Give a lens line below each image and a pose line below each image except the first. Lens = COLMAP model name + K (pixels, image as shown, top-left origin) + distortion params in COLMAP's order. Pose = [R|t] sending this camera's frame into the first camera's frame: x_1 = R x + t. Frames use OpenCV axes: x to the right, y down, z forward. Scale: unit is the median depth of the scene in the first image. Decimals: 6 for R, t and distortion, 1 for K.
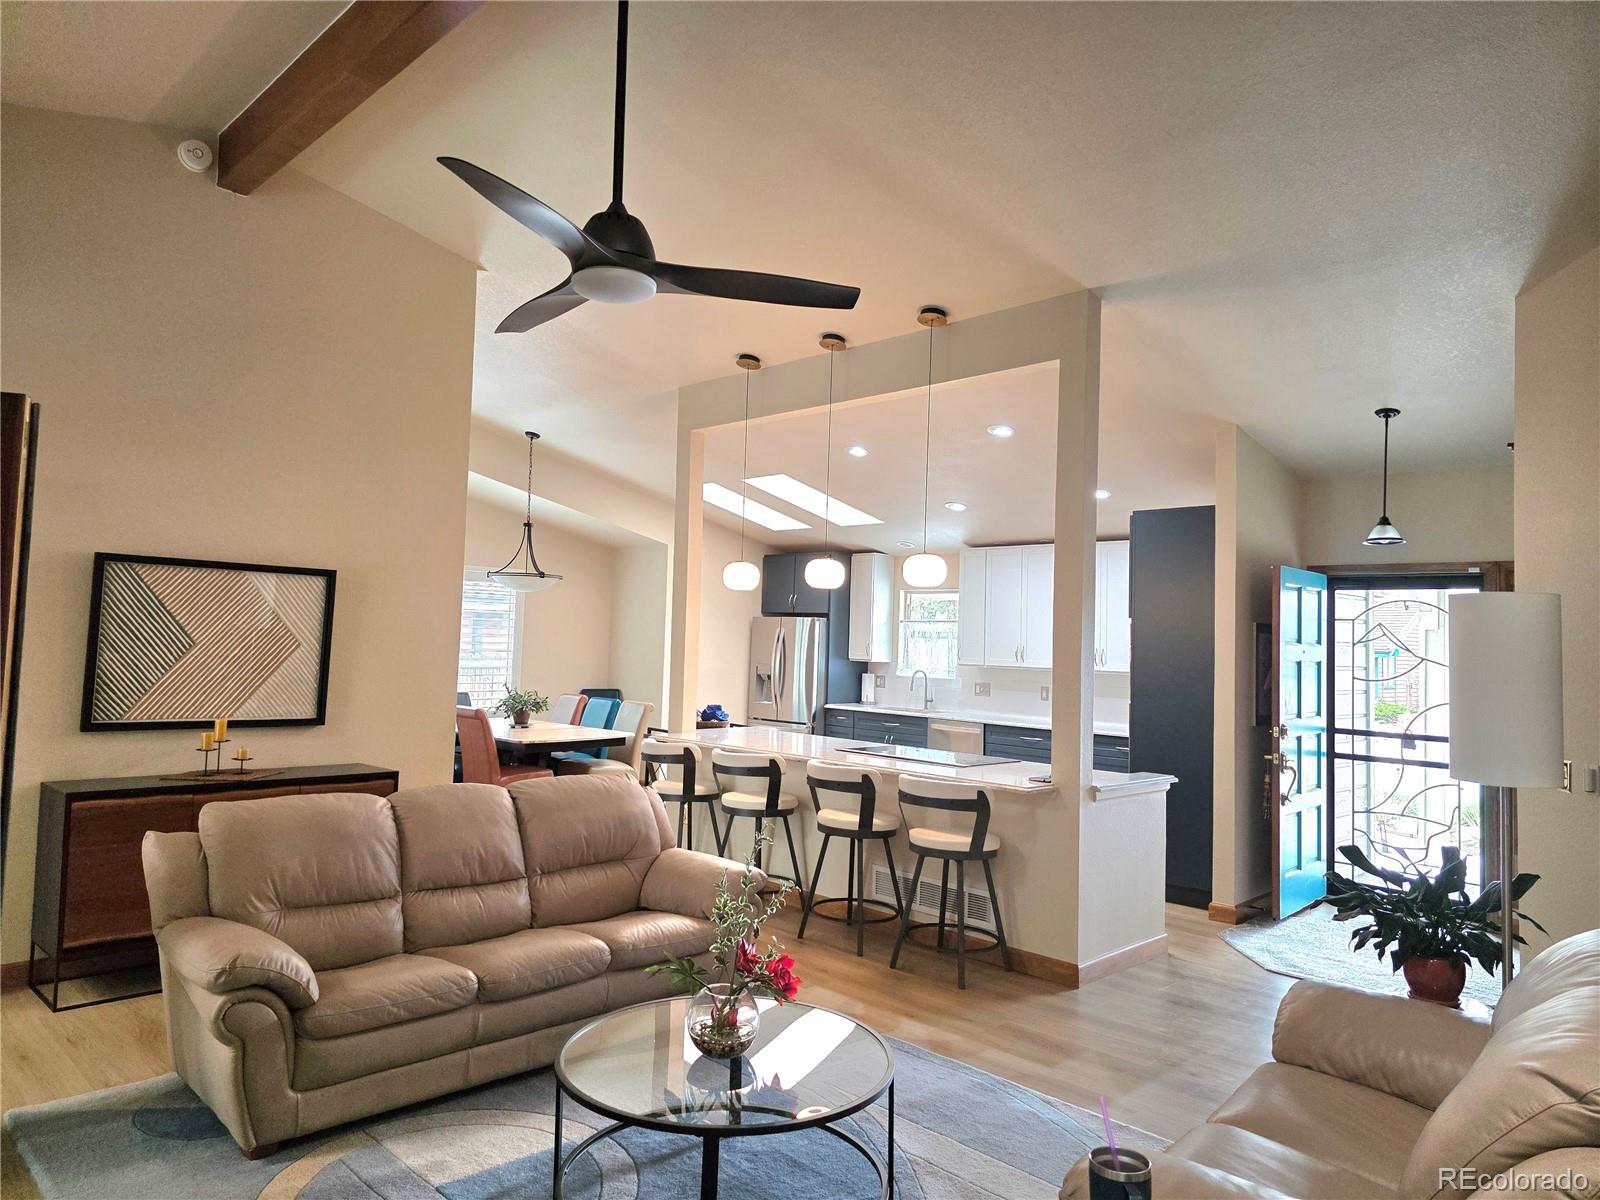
lens RADIAL K [[1063.1, 0, 799.2], [0, 1063.1, 592.8], [0, 0, 1]] dist [0.096208, -0.072748]
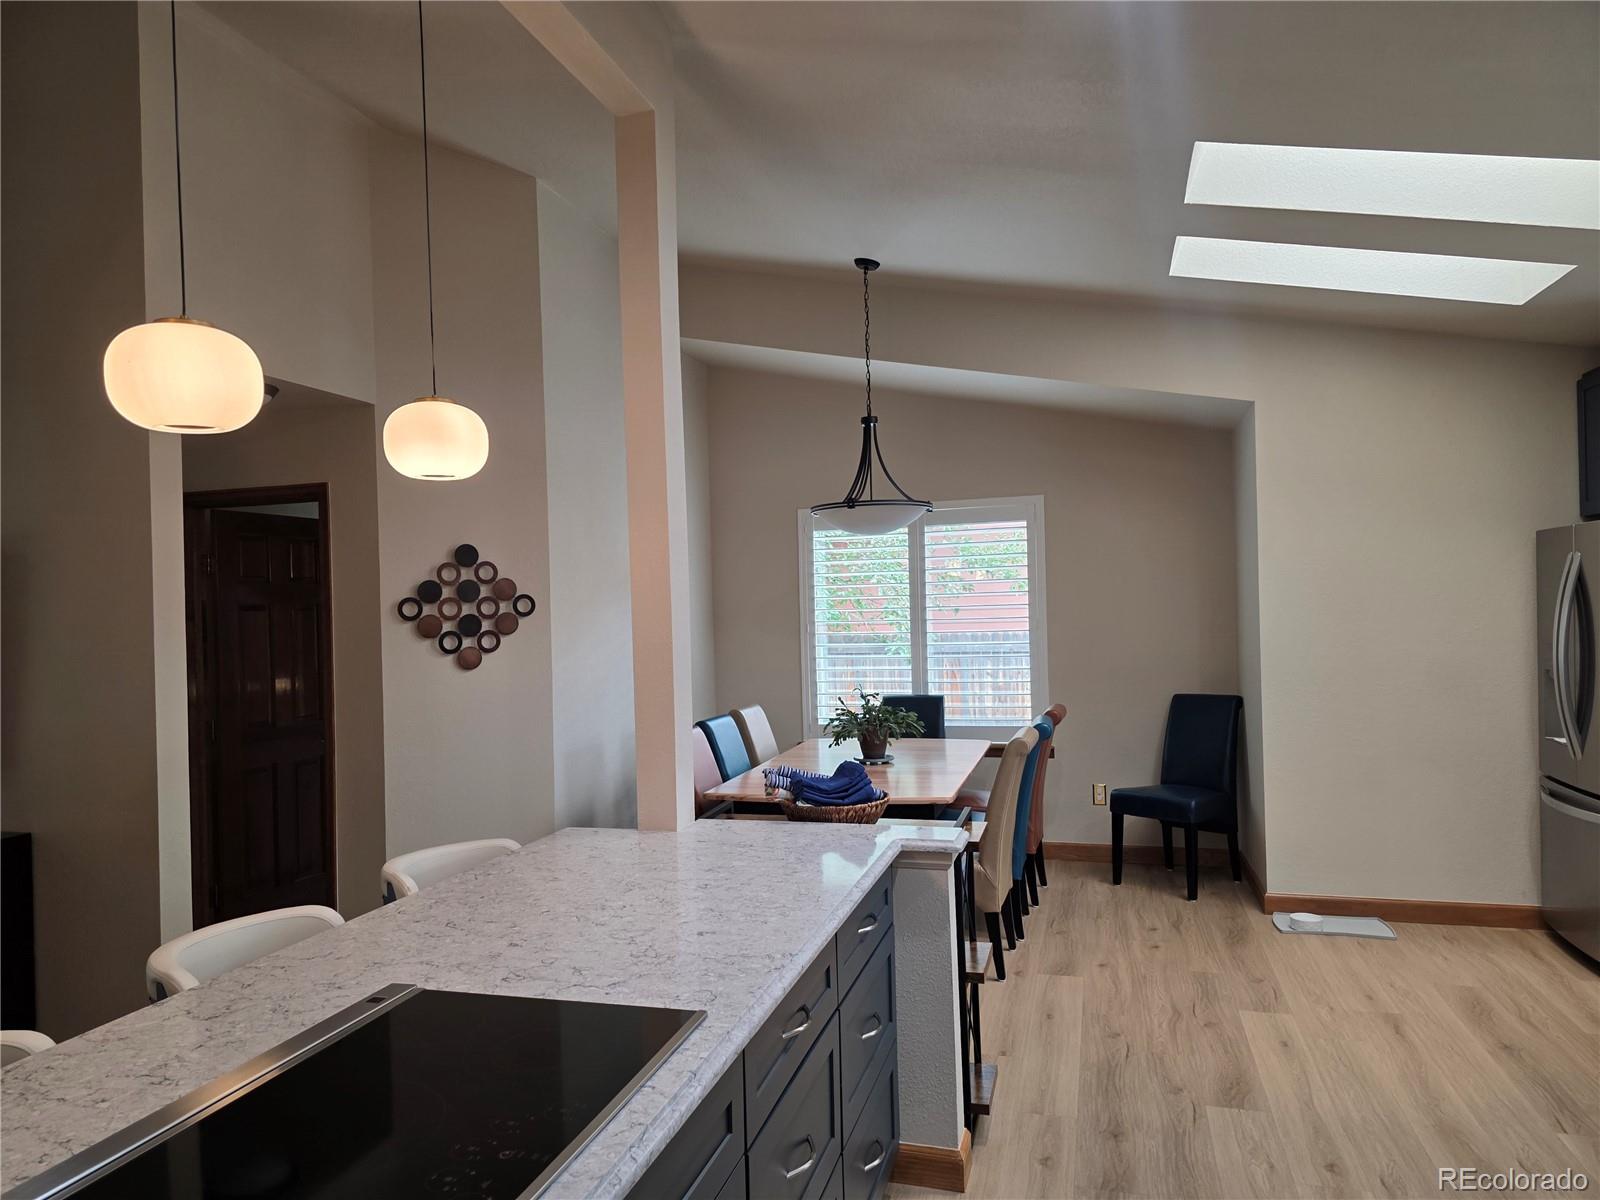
lens RADIAL K [[1076.4, 0, 783.4], [0, 1076.4, 610.8], [0, 0, 1]] dist [0.081575, -0.080537]
pose [[0.483206, -0.043826, -0.874409, 0.229468], [0.082926, 0.996547, -0.004123, 0.037999], [0.871570, -0.070519, 0.485172, 0.649597]]
